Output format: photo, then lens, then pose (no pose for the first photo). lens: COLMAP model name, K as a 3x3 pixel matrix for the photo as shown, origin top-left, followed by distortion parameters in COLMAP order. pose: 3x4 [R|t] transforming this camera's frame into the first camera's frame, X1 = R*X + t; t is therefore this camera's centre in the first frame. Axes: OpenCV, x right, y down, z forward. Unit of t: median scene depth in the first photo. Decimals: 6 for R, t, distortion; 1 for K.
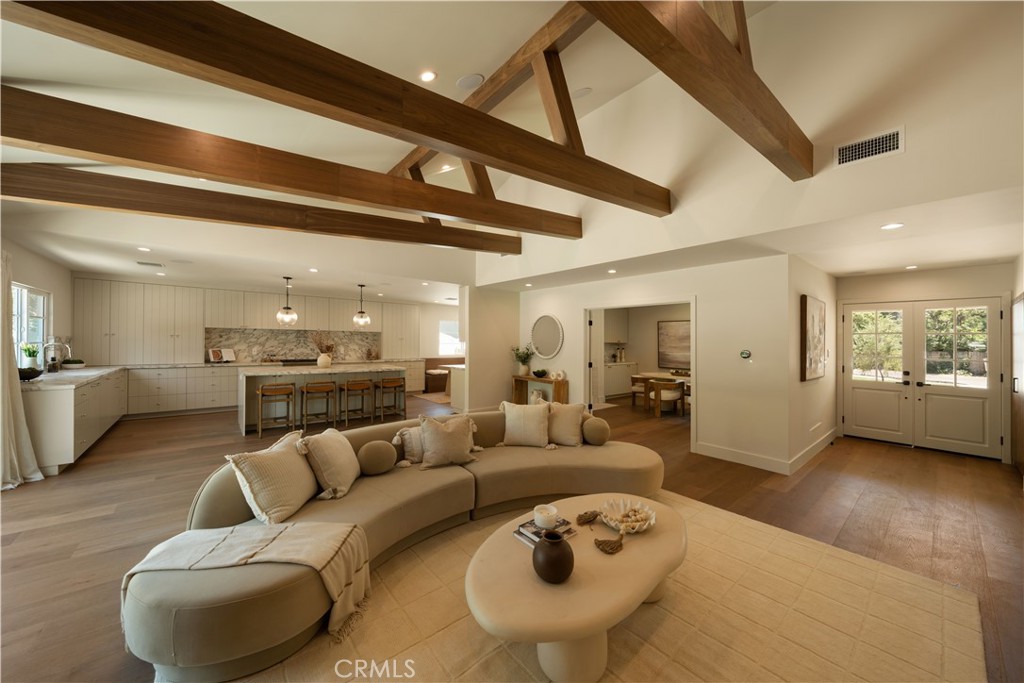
lens RADIAL K [[366.6, 0, 519.2], [0, 366.6, 339.0], [0, 0, 1]] dist [-0.000312, -0.000037]
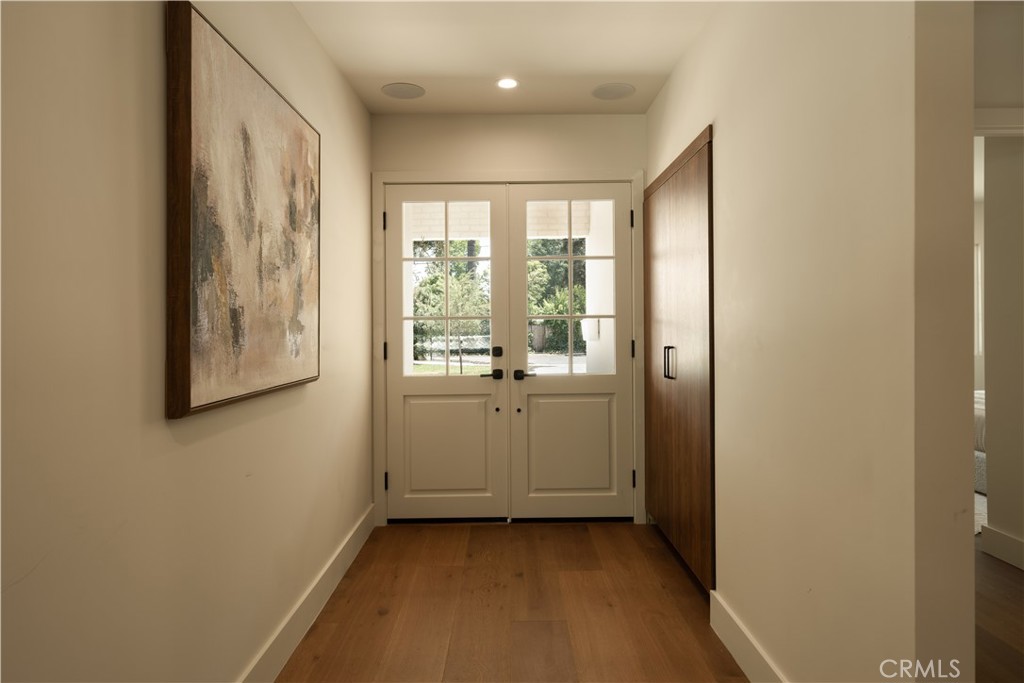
lens RADIAL K [[611.1, 0, 513.0], [0, 611.1, 321.5], [0, 0, 1]] dist [0.027379, 0.000298]
pose [[0.644637, -0.016964, 0.764300, 0.394838], [0.012058, 0.999855, 0.012022, 0.037480], [-0.764393, 0.001466, 0.644748, 0.396062]]
